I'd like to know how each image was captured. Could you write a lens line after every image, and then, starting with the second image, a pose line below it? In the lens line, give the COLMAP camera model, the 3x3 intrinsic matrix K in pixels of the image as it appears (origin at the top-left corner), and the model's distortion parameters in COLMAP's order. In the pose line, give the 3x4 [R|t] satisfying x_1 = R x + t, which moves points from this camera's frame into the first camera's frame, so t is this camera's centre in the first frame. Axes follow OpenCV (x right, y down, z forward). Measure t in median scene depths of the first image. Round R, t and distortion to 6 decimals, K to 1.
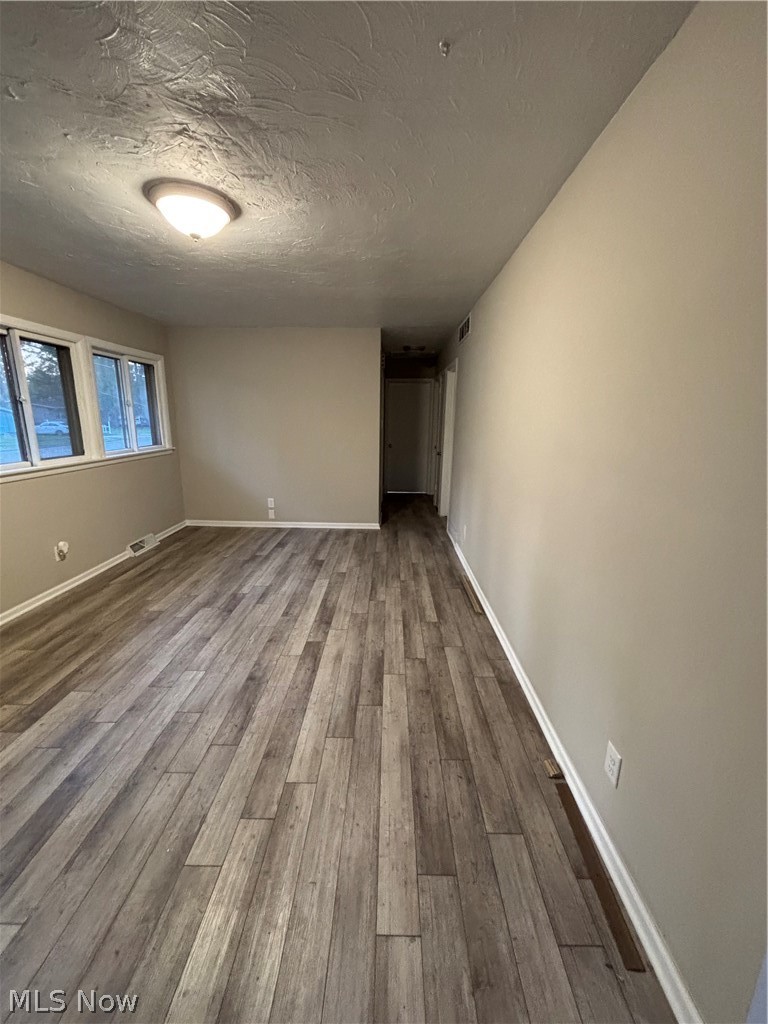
lens RADIAL K [[412.8, 0, 384.3], [0, 412.8, 513.1], [0, 0, 1]] dist [-0.003147, 0.001003]
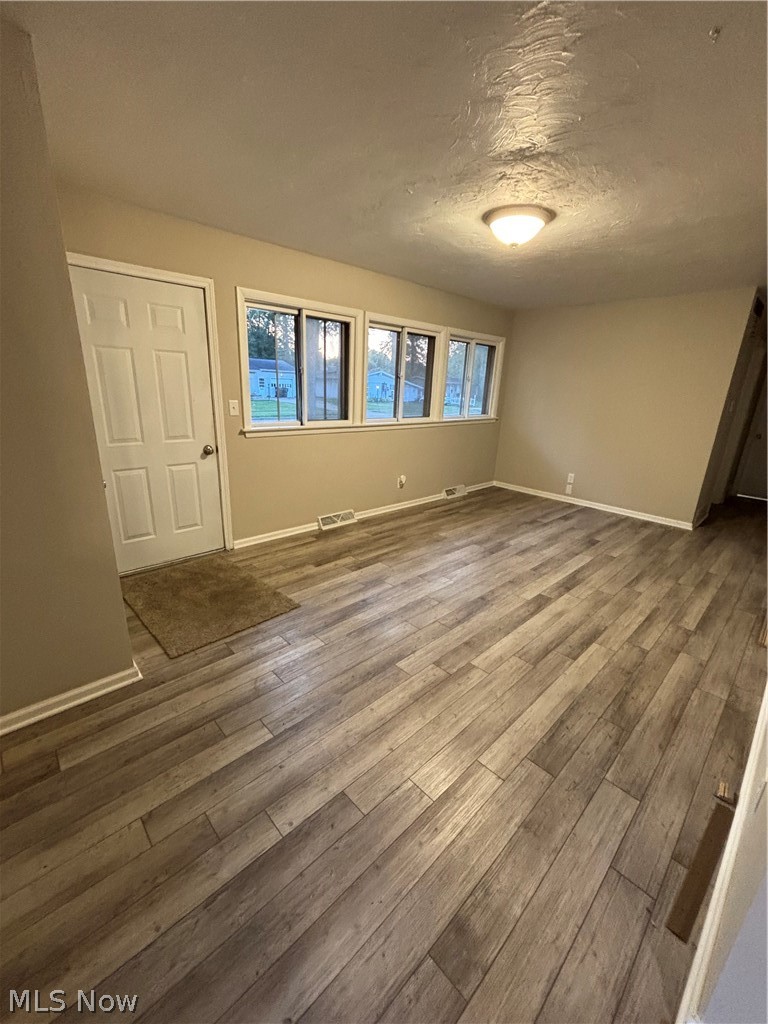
lens RADIAL K [[412.8, 0, 383.1], [0, 412.8, 511.8], [0, 0, 1]] dist [-0.003147, 0.001003]
pose [[0.701126, 0.224504, -0.676773, 0.261302], [-0.190975, 0.973588, 0.125118, 0.040047], [0.686987, 0.041523, 0.725482, -0.140787]]
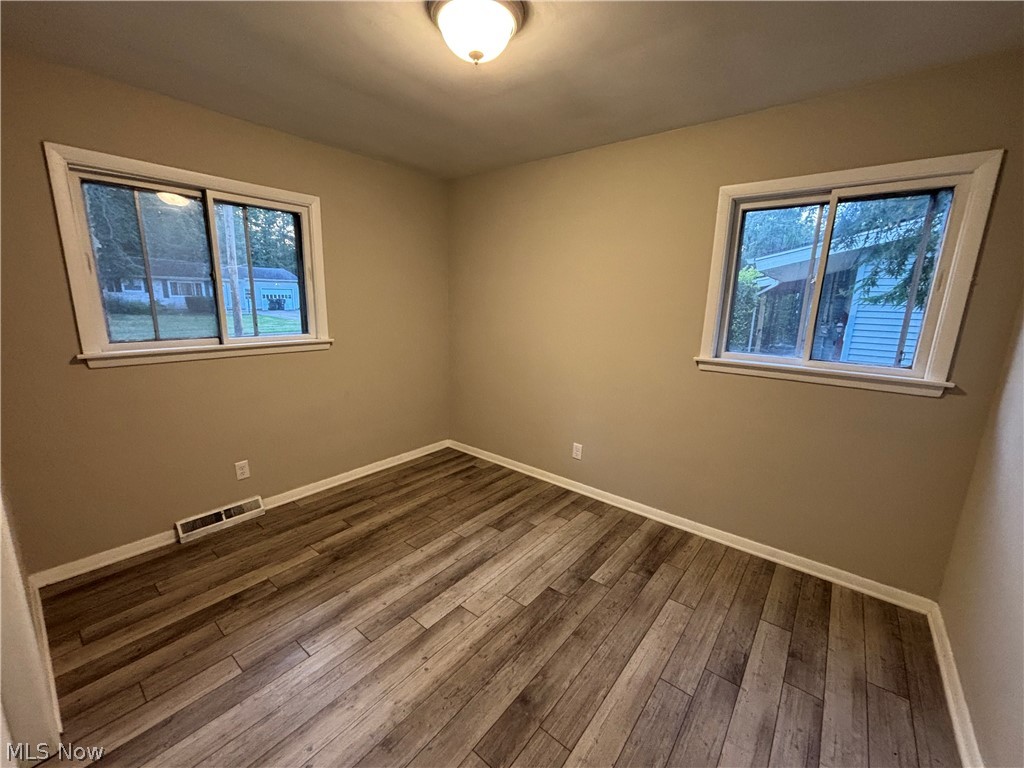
lens RADIAL K [[412.8, 0, 516.7], [0, 412.8, 378.4], [0, 0, 1]] dist [-0.003147, 0.001003]
pose [[0.792287, 0.135599, -0.594891, 0.110278], [-0.160165, 0.987021, 0.011671, -0.169791], [0.588752, 0.086034, 0.803722, 0.612374]]
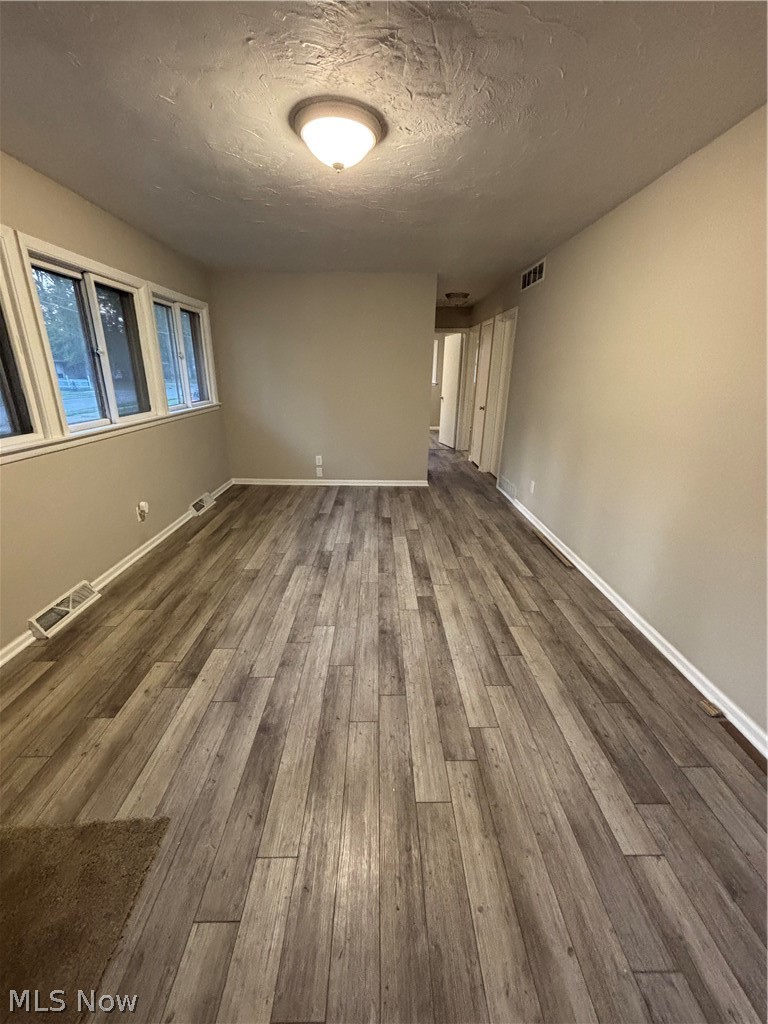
lens RADIAL K [[412.8, 0, 386.7], [0, 412.8, 512.4], [0, 0, 1]] dist [-0.003147, 0.001003]
pose [[0.999529, -0.011136, 0.028587, -0.336234], [0.008141, 0.994664, 0.102848, -0.002036], [-0.029579, -0.102567, 0.994286, 0.010014]]
